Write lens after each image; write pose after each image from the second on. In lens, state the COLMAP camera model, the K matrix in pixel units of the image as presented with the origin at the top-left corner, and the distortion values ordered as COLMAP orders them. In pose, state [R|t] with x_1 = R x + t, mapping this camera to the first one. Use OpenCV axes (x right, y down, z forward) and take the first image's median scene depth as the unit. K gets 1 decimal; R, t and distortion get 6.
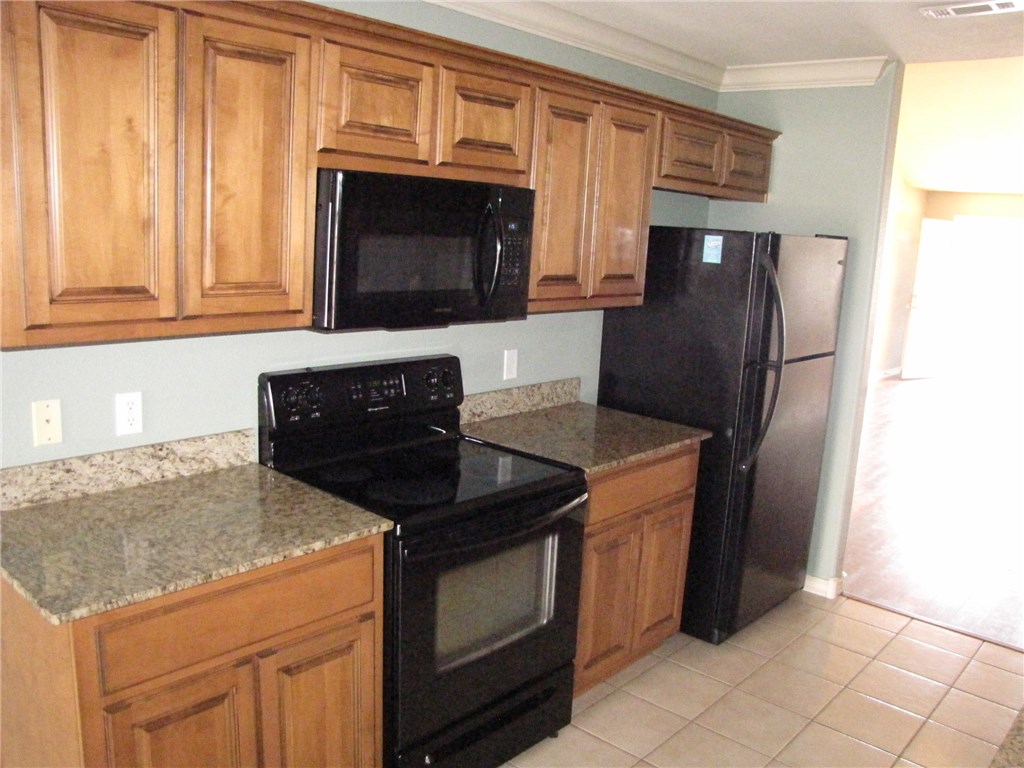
lens RADIAL K [[855.3, 0, 512.0], [0, 855.3, 384.0], [0, 0, 1]] dist [-0.109199, 0.002686]
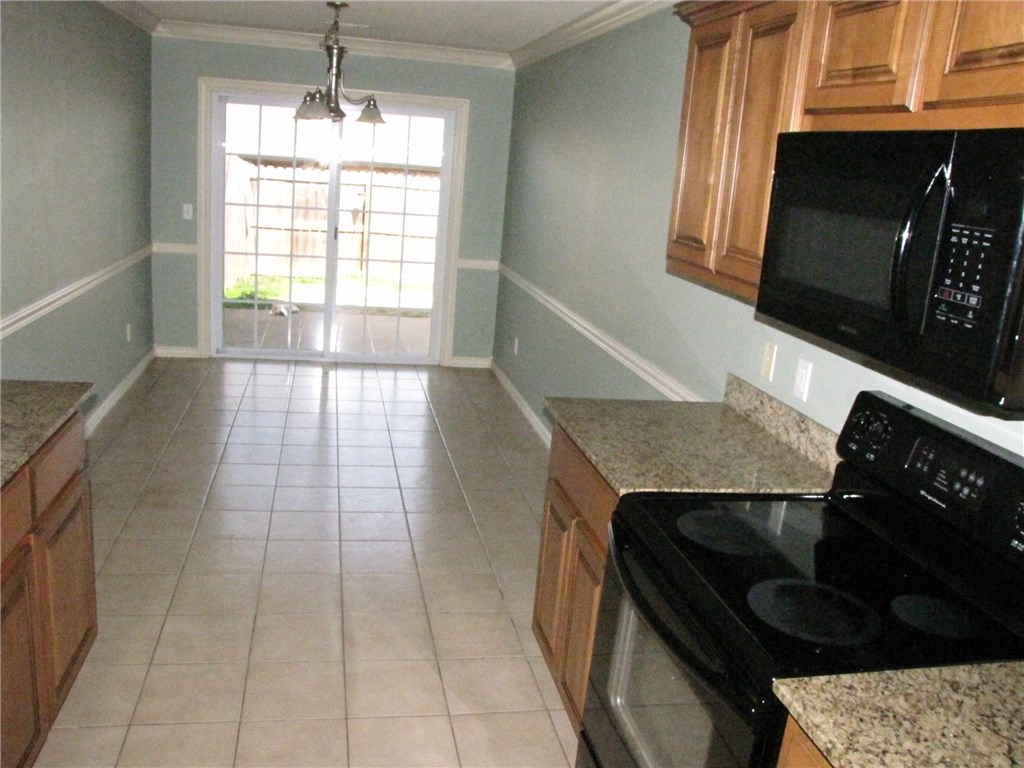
lens RADIAL K [[855.3, 0, 512.0], [0, 855.3, 384.0], [0, 0, 1]] dist [-0.109199, 0.002686]
pose [[-0.585451, 0.097861, -0.804780, 0.631991], [-0.268799, 0.913104, 0.306576, -0.188862], [0.764849, 0.395809, -0.508272, 1.228730]]
